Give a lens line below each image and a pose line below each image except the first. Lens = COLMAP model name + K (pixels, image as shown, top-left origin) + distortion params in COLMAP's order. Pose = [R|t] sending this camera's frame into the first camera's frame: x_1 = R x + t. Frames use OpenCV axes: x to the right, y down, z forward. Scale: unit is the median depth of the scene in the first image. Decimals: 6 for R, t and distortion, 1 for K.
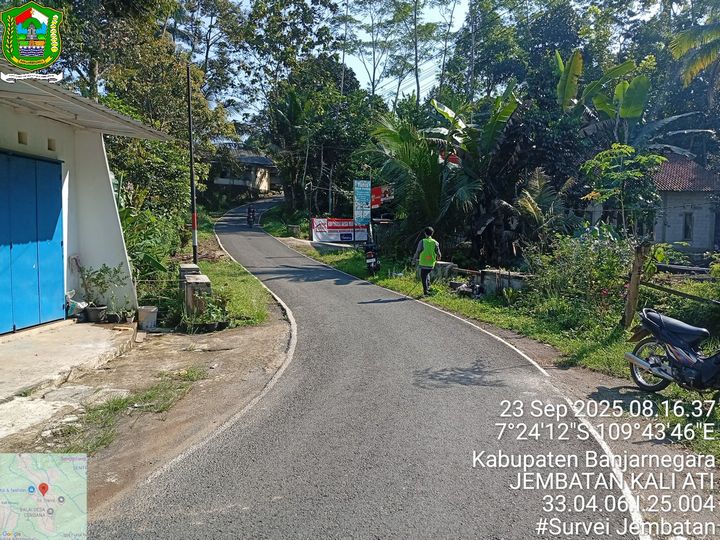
lens RADIAL K [[575.0, 0, 360.0], [0, 575.0, 270.0], [0, 0, 1]] dist [0.001648, -0.003113]
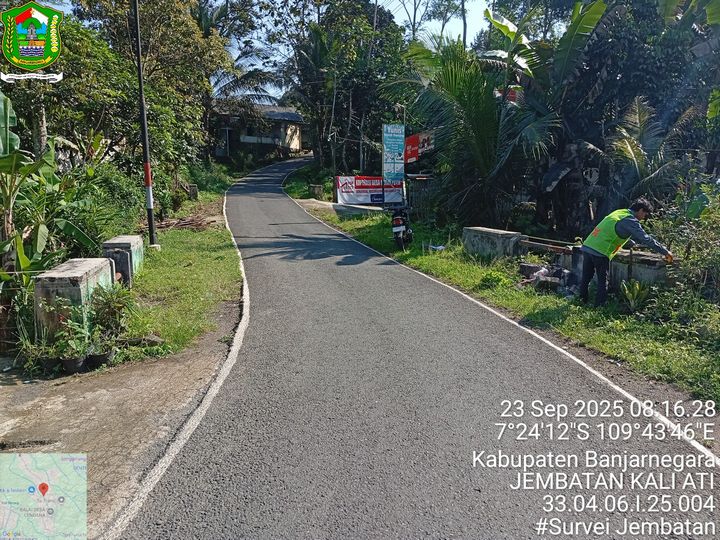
lens RADIAL K [[575.0, 0, 360.0], [0, 575.0, 270.0], [0, 0, 1]] dist [0.001648, -0.003113]
pose [[0.997292, 0.002314, -0.073513, 0.014933], [0.002353, 0.997990, 0.063327, -0.006989], [0.073512, -0.063329, 0.995282, 0.185228]]
